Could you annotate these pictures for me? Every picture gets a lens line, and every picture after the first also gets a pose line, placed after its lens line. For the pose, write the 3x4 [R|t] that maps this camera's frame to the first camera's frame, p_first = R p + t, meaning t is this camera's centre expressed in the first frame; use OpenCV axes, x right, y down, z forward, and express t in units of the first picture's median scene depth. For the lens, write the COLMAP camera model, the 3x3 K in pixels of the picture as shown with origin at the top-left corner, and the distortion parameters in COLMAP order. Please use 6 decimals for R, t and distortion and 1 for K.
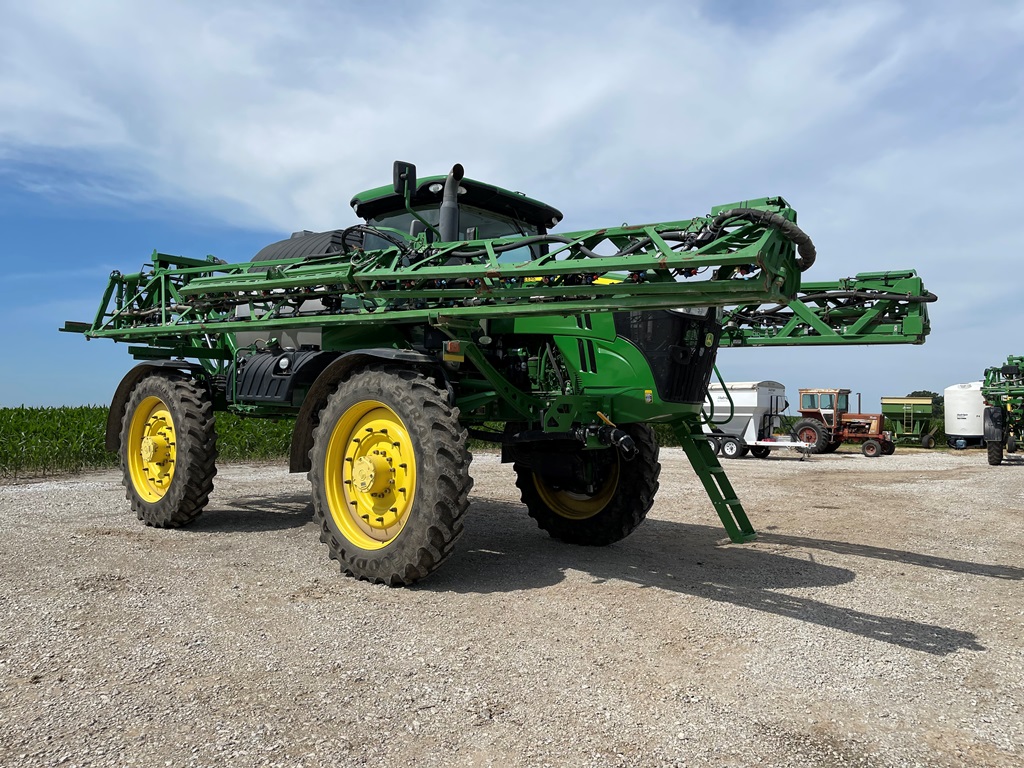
lens RADIAL K [[775.9, 0, 513.7], [0, 775.9, 387.3], [0, 0, 1]] dist [-0.002211, -0.030589]
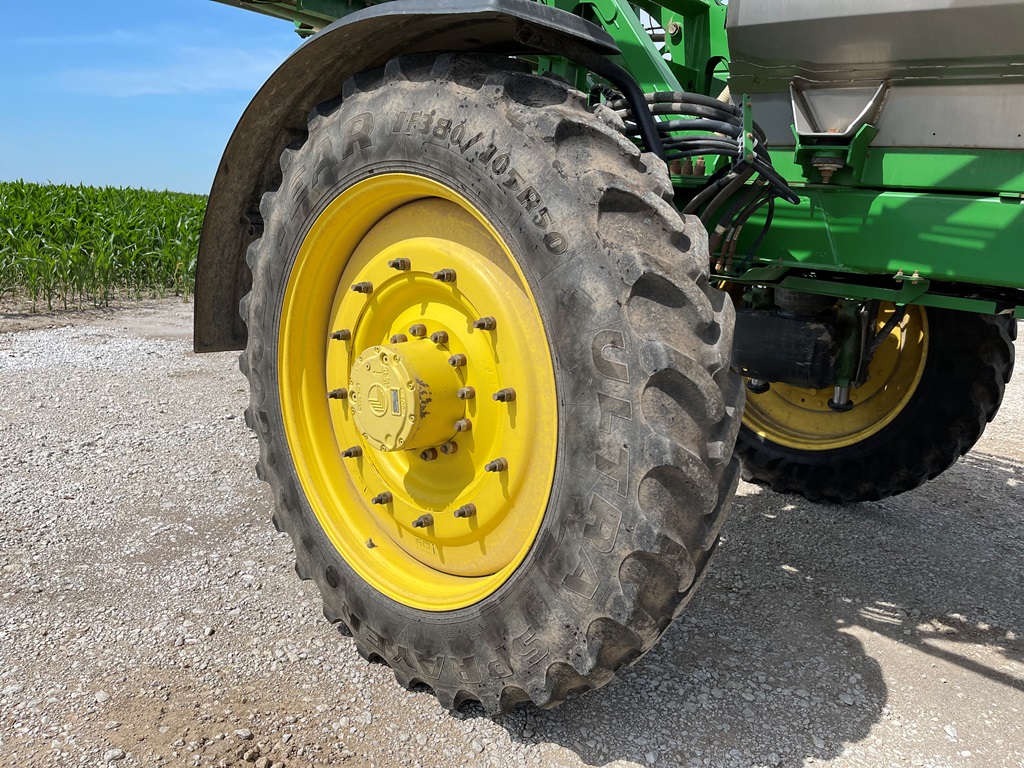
lens RADIAL K [[775.9, 0, 508.0], [0, 775.9, 387.7], [0, 0, 1]] dist [-0.002211, -0.030589]
pose [[0.997368, 0.068644, -0.023334, -0.129481], [-0.059456, 0.958571, 0.278580, 0.010331], [0.041490, -0.276459, 0.960130, 0.672753]]
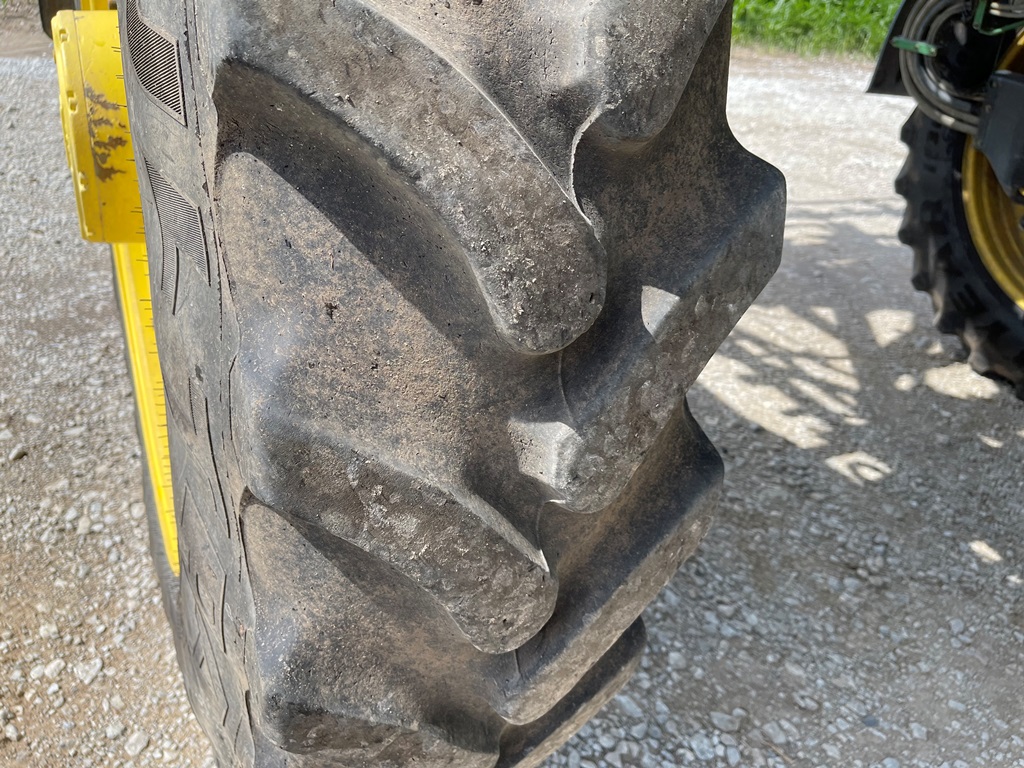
lens RADIAL K [[775.9, 0, 514.2], [0, 775.9, 380.9], [0, 0, 1]] dist [-0.002211, -0.030589]
pose [[0.921117, 0.278551, -0.271943, -0.047457], [-0.089727, 0.831676, 0.547964, 0.060419], [0.378804, -0.480339, 0.791064, 0.879303]]
